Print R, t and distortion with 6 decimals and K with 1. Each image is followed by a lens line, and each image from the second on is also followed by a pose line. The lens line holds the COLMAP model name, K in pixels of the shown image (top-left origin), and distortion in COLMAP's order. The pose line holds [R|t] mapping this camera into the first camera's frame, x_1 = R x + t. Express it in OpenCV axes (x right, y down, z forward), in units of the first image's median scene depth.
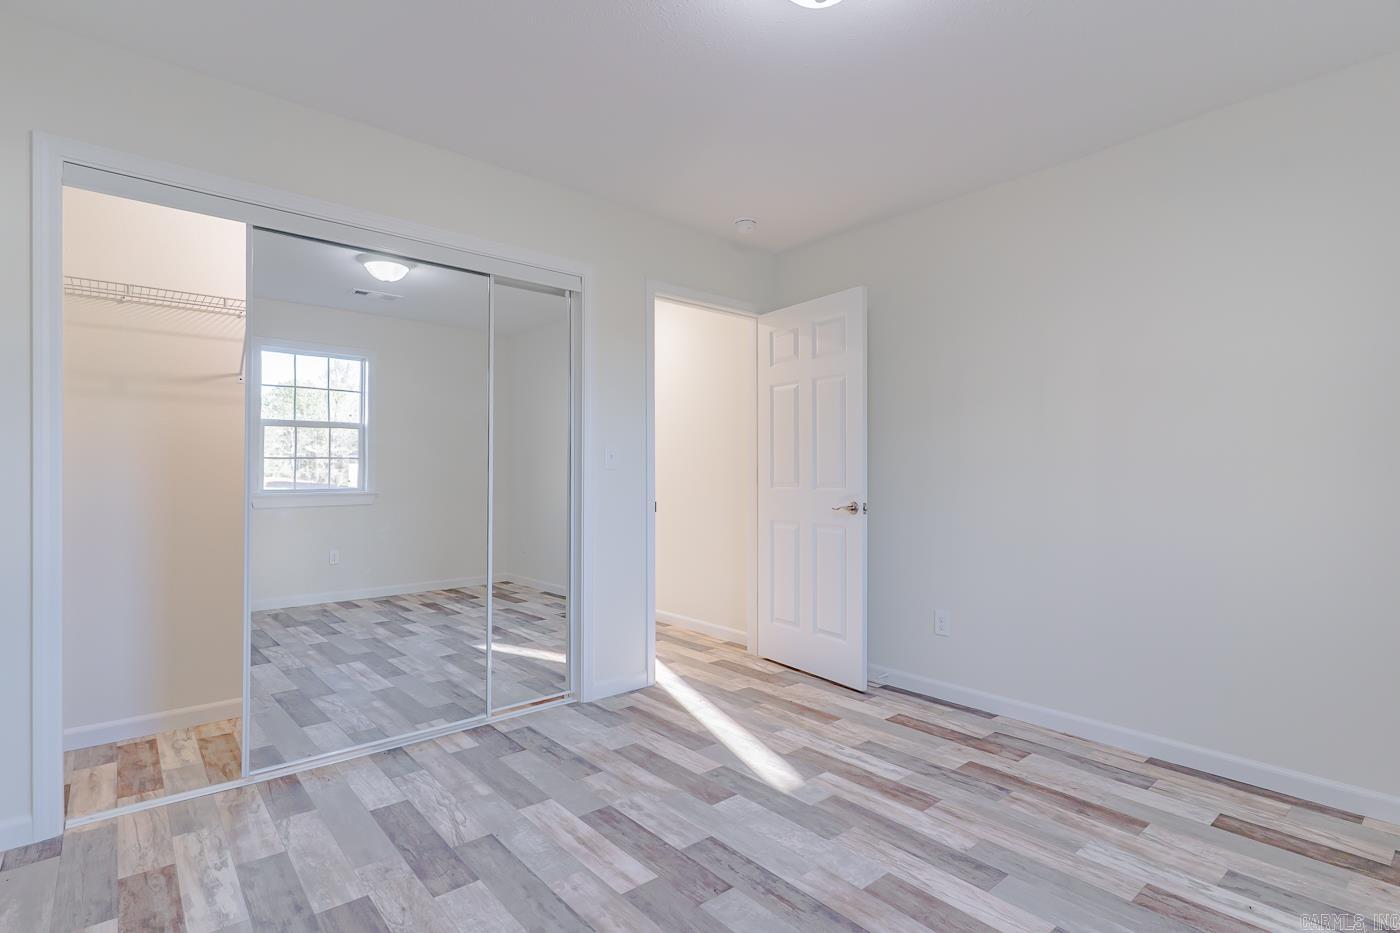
lens RADIAL K [[686.5, 0, 694.6], [0, 686.5, 464.0], [0, 0, 1]] dist [0.011973, -0.002307]
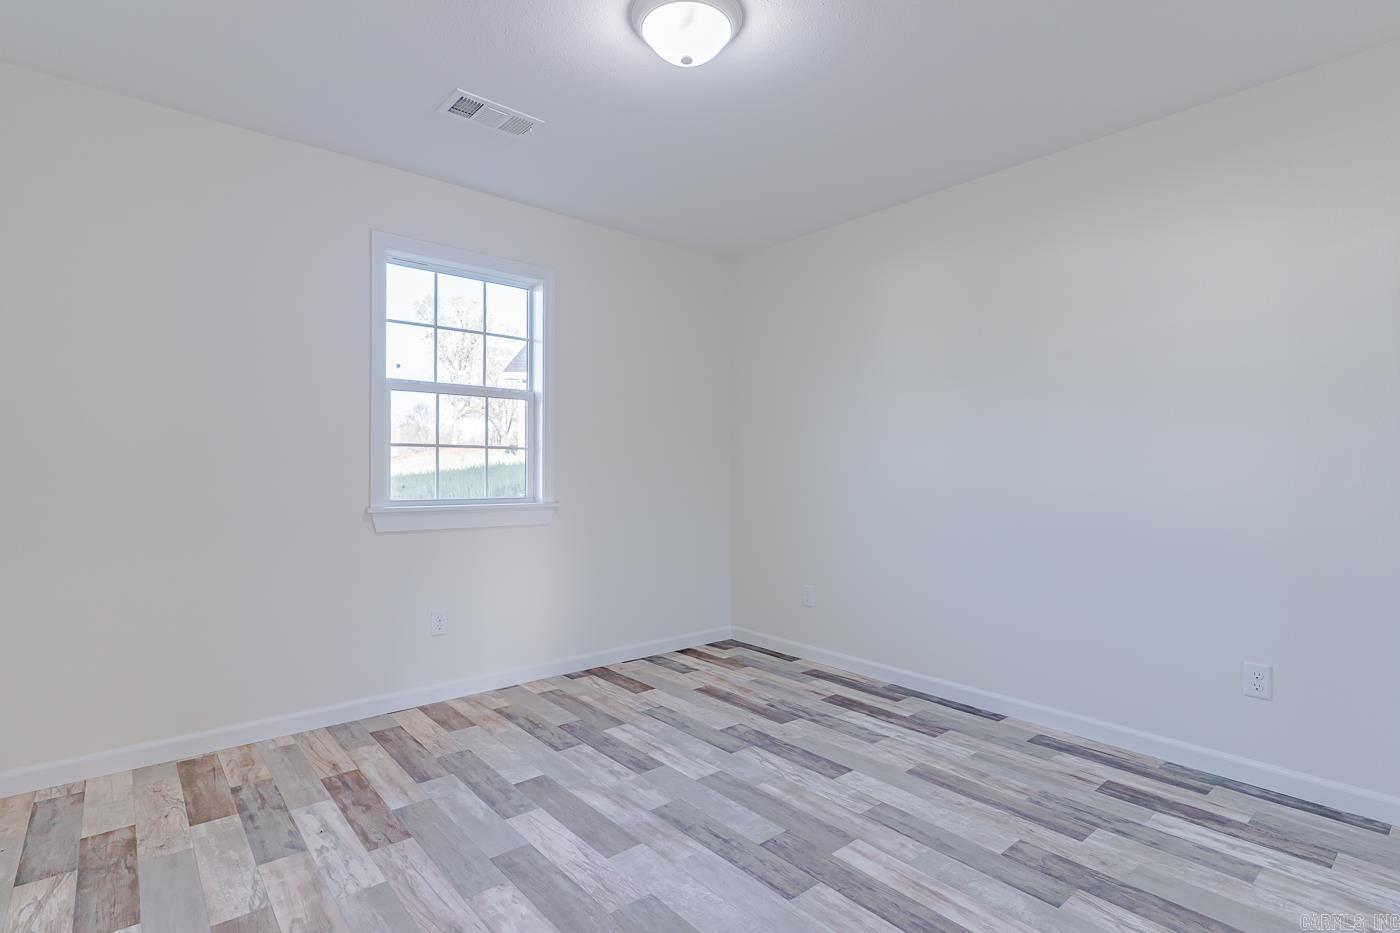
lens RADIAL K [[684.7, 0, 699.8], [0, 684.7, 417.9], [0, 0, 1]] dist [0.001851, -0.000795]
pose [[-0.999993, -0.001460, -0.003497, -0.206327], [-0.001135, 0.995829, -0.091237, 0.036149], [0.003615, -0.091232, -0.995823, 2.040410]]
